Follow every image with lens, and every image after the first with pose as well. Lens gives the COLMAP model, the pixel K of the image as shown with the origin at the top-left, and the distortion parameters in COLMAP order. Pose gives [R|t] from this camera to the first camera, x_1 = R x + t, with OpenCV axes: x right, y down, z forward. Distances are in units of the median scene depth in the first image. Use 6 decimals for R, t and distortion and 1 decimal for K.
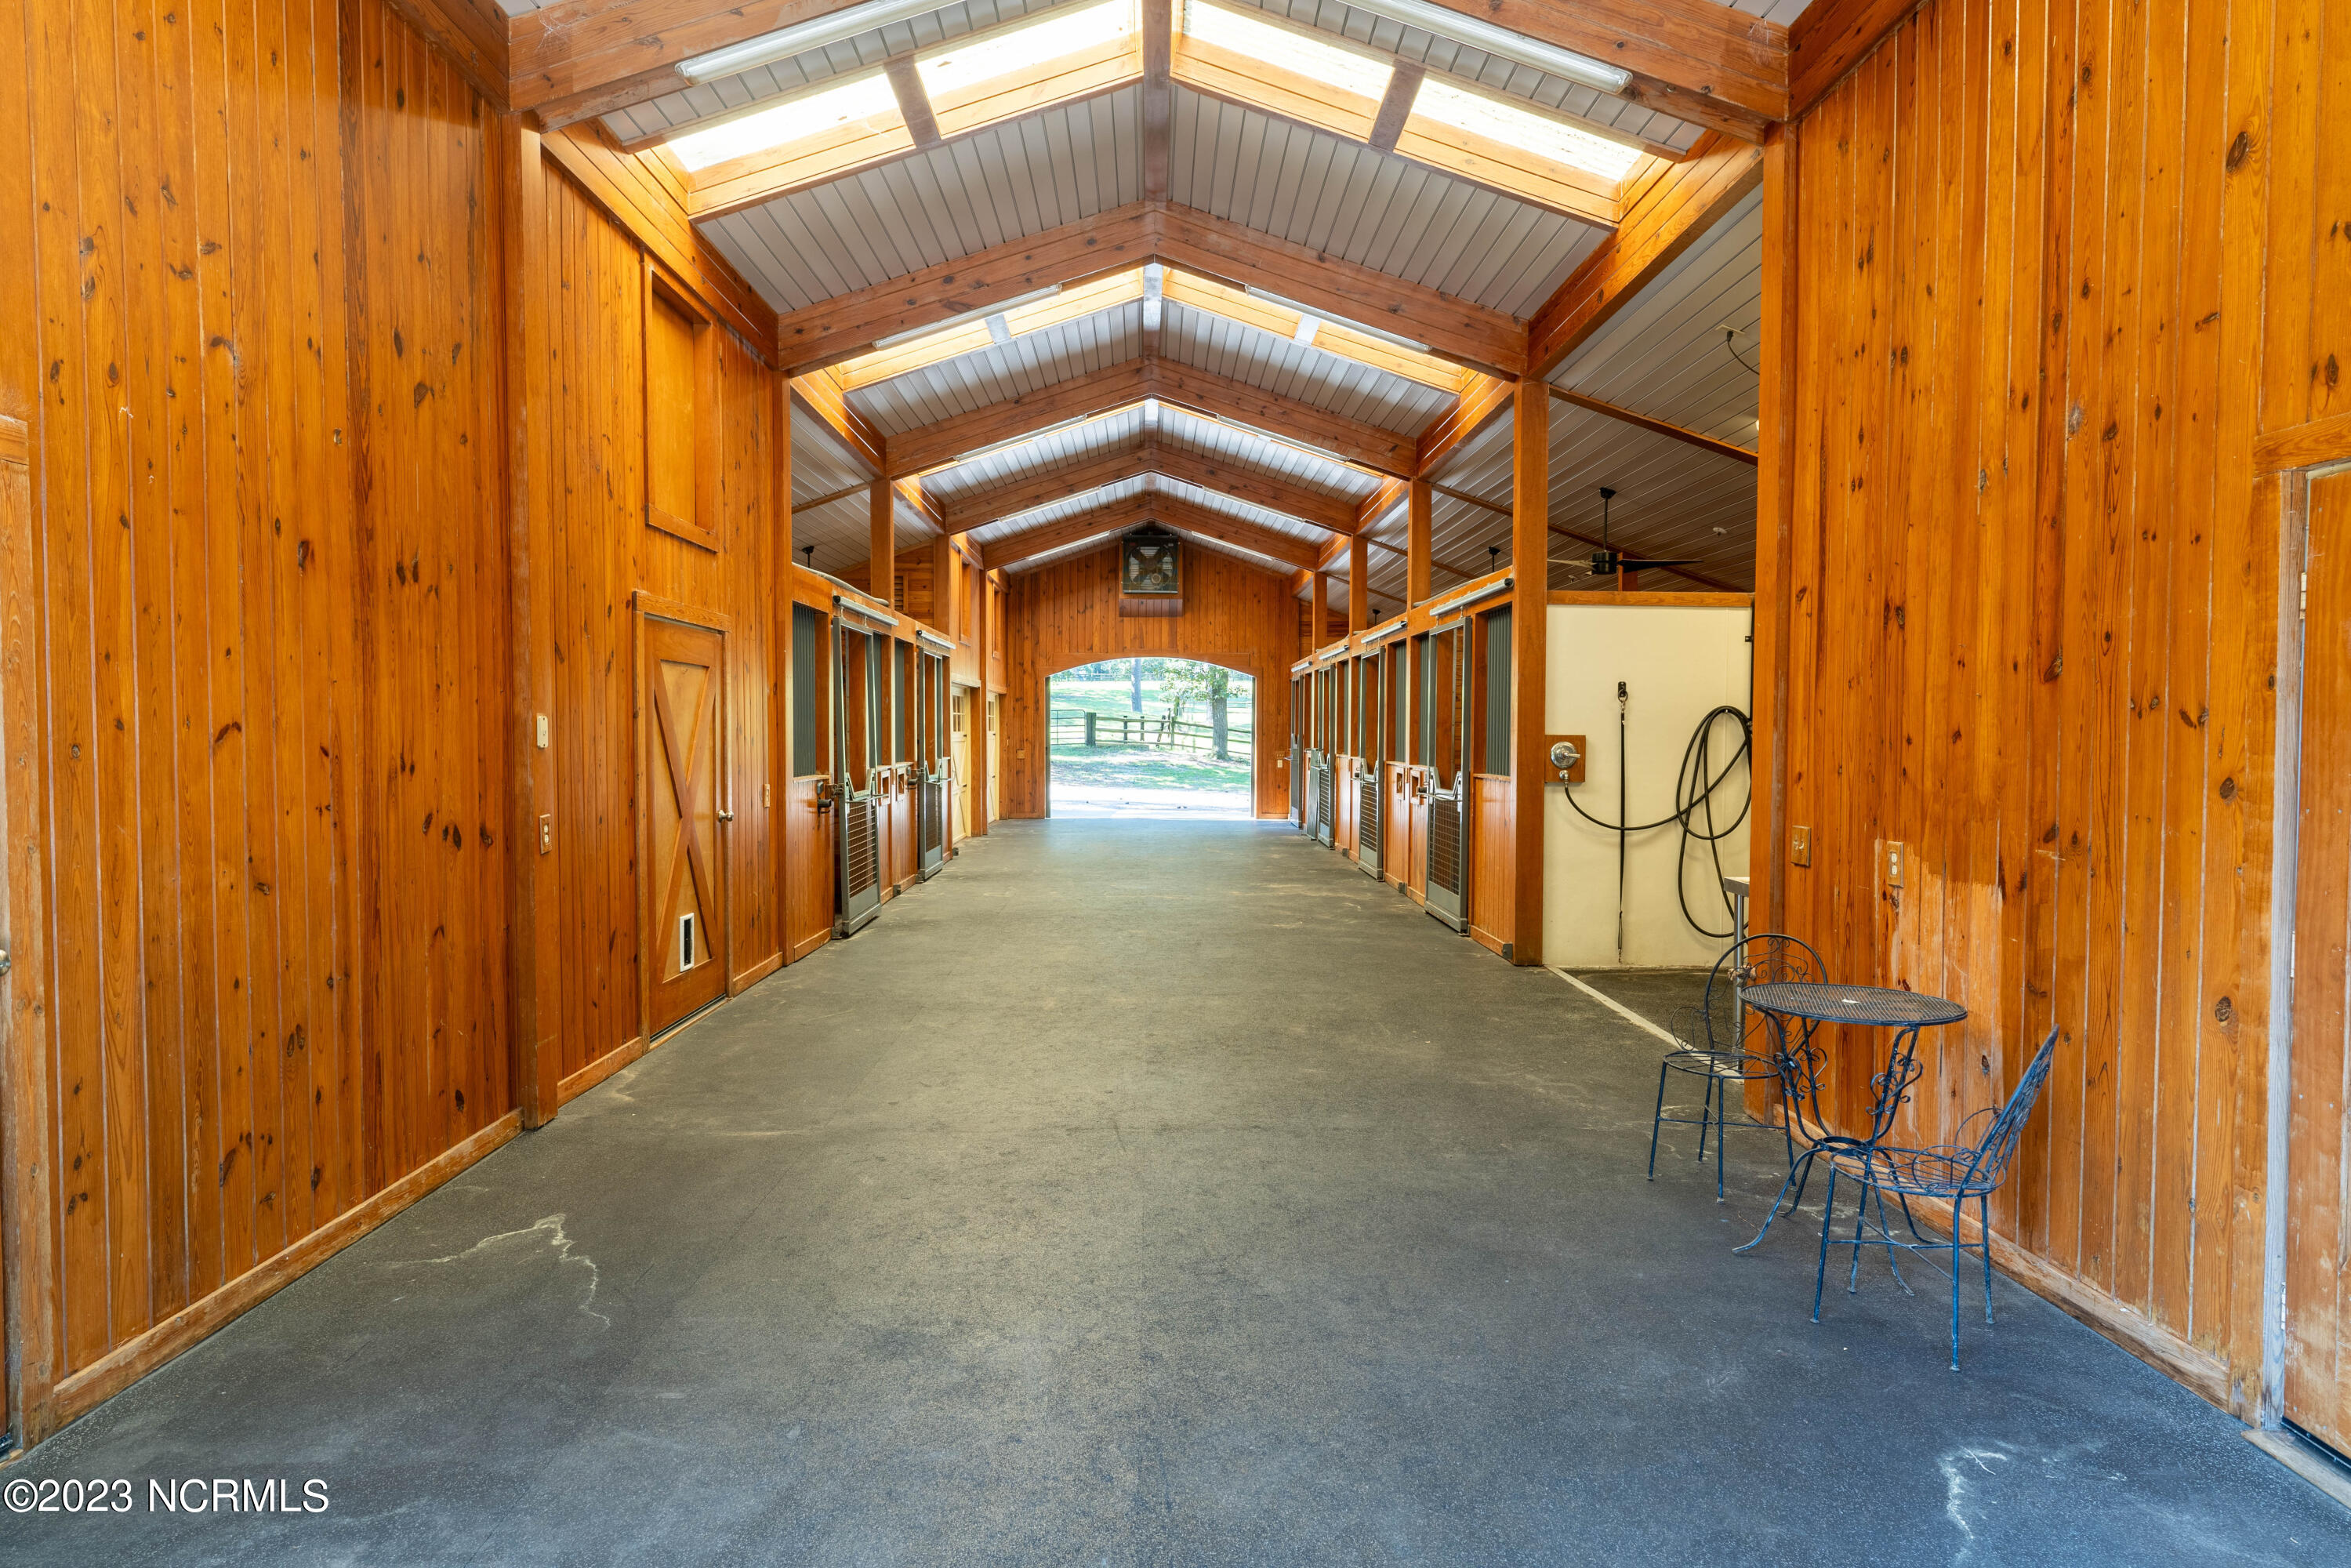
lens RADIAL K [[1415.3, 0, 1171.7], [0, 1415.3, 790.8], [0, 0, 1]] dist [0.000864, 0.000000]
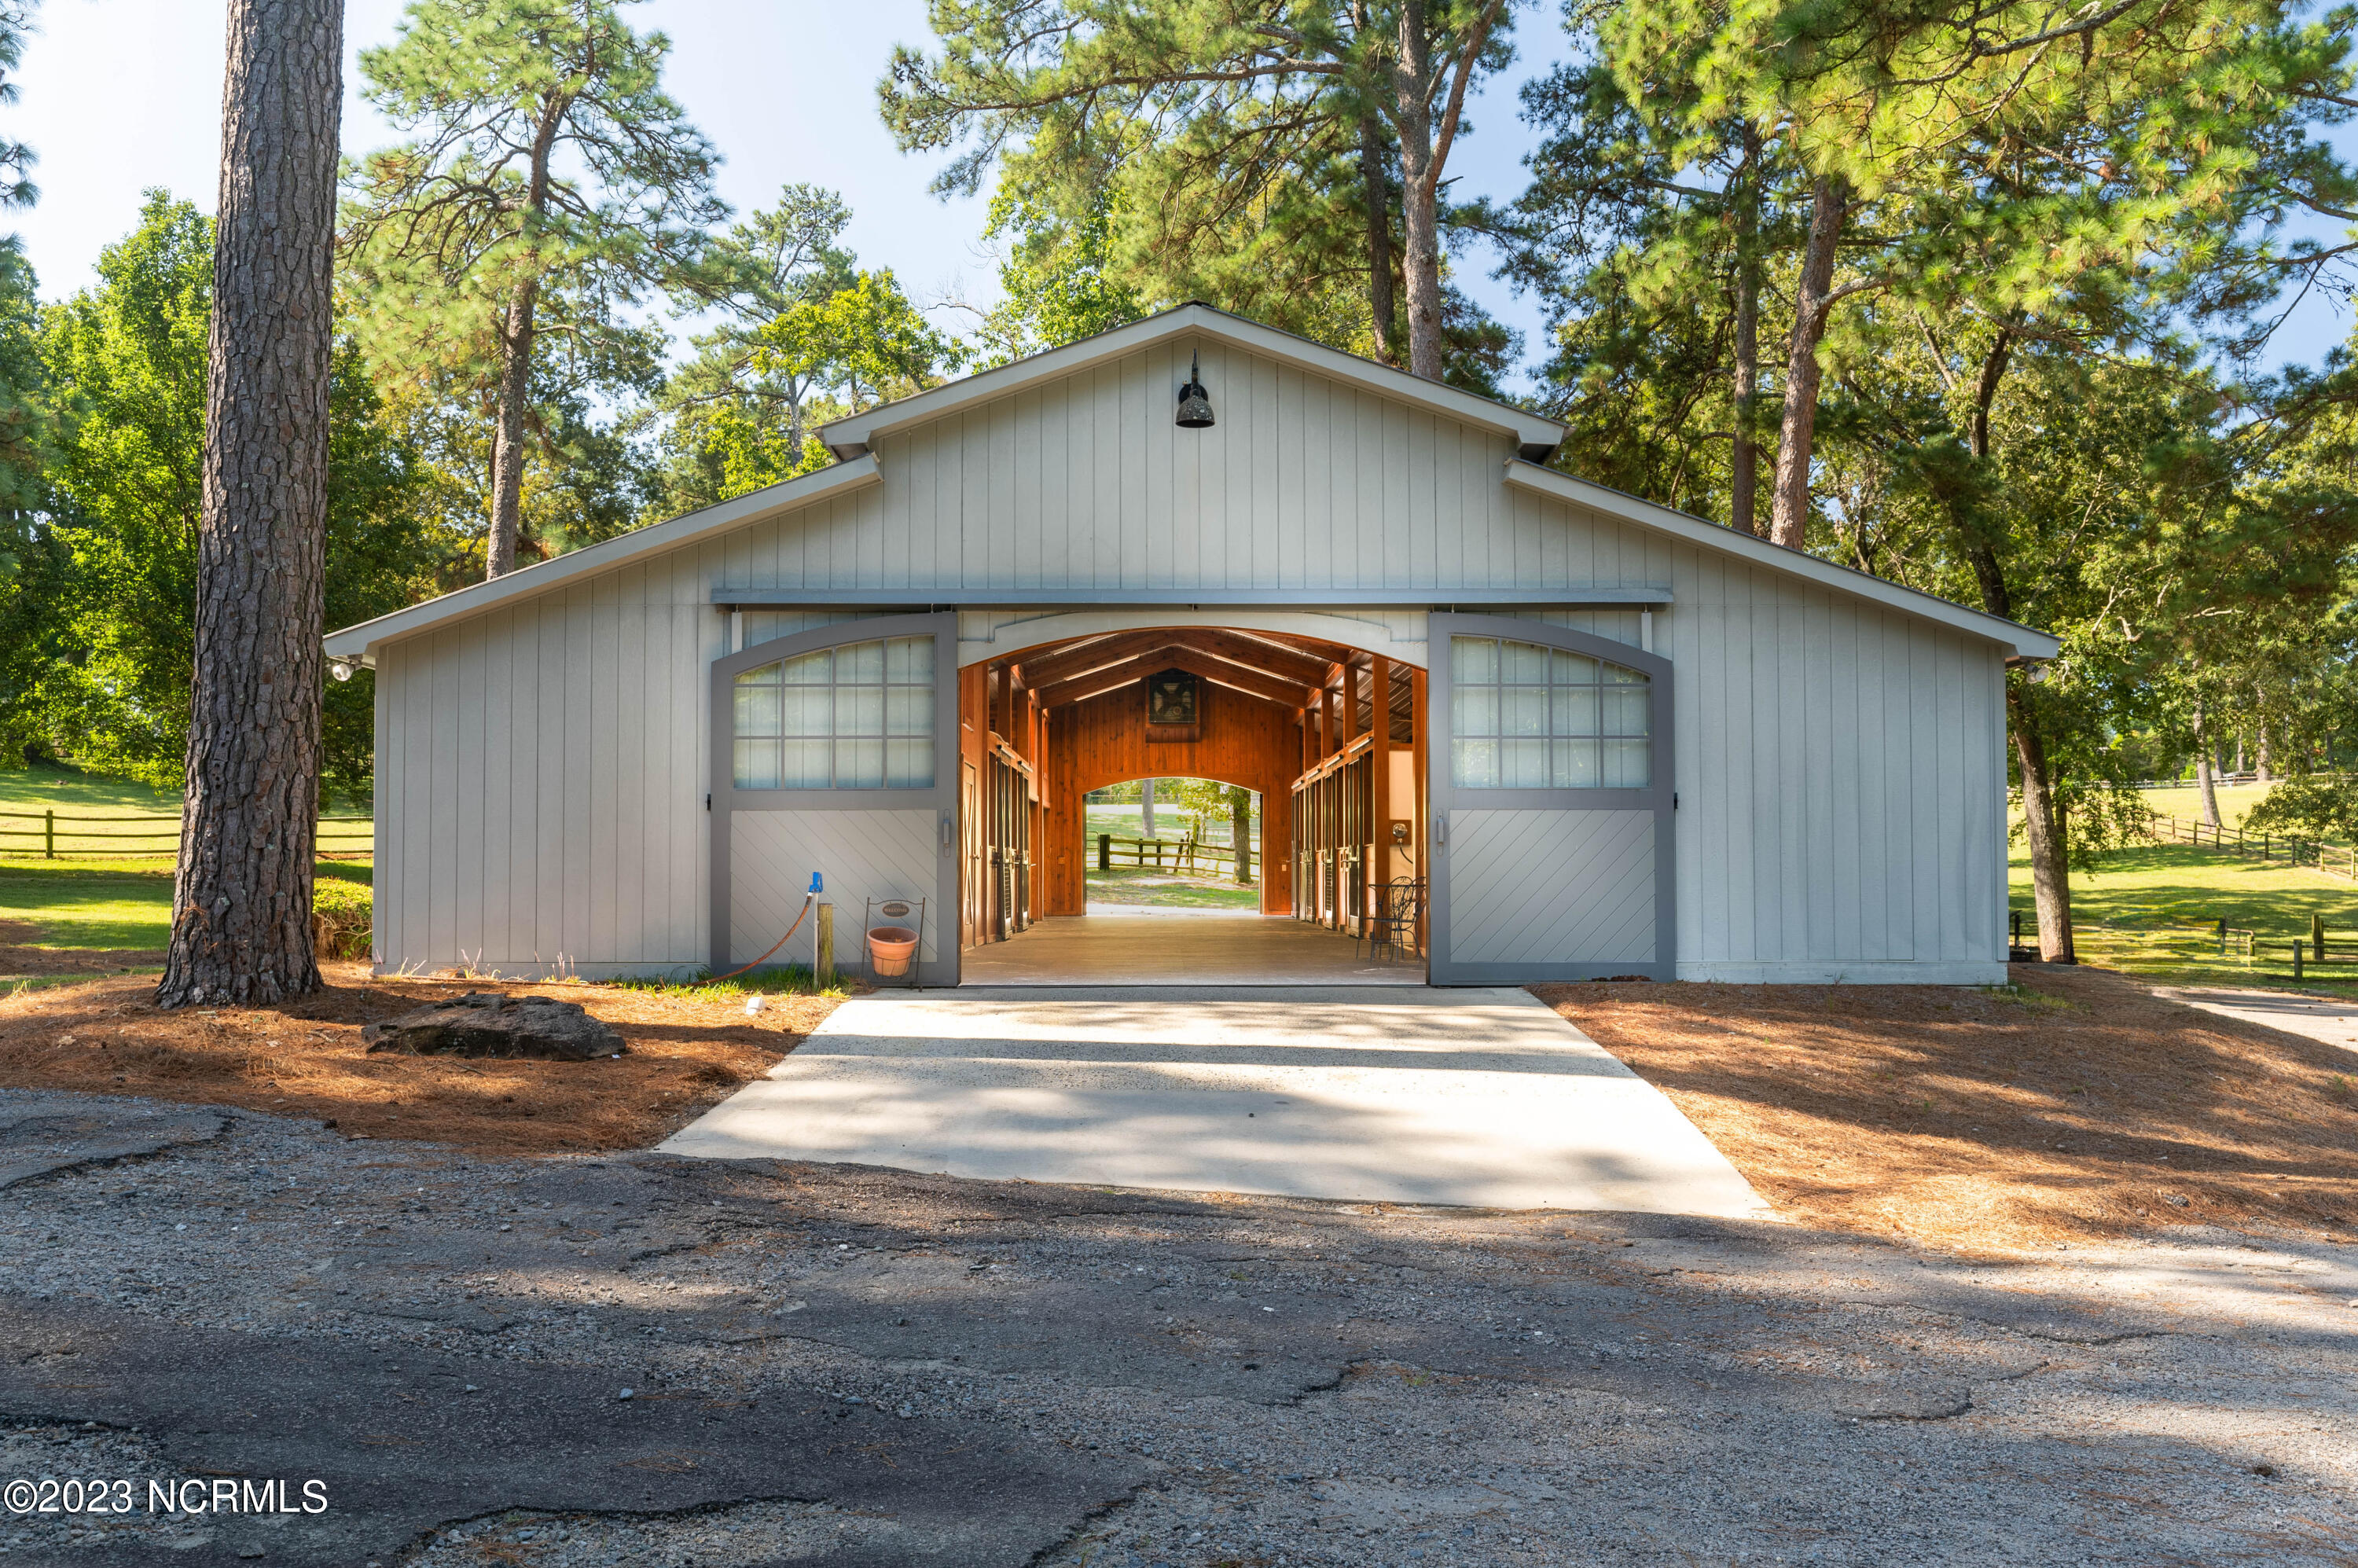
lens RADIAL K [[1983.5, 0, 1178.1], [0, 1983.5, 783.6], [0, 0, 1]] dist [-0.000970, 0.000126]
pose [[0.999968, -0.005268, -0.006011, -0.000544], [0.004714, 0.996039, -0.088792, 0.037588], [0.006455, 0.088761, 0.996032, -0.422031]]
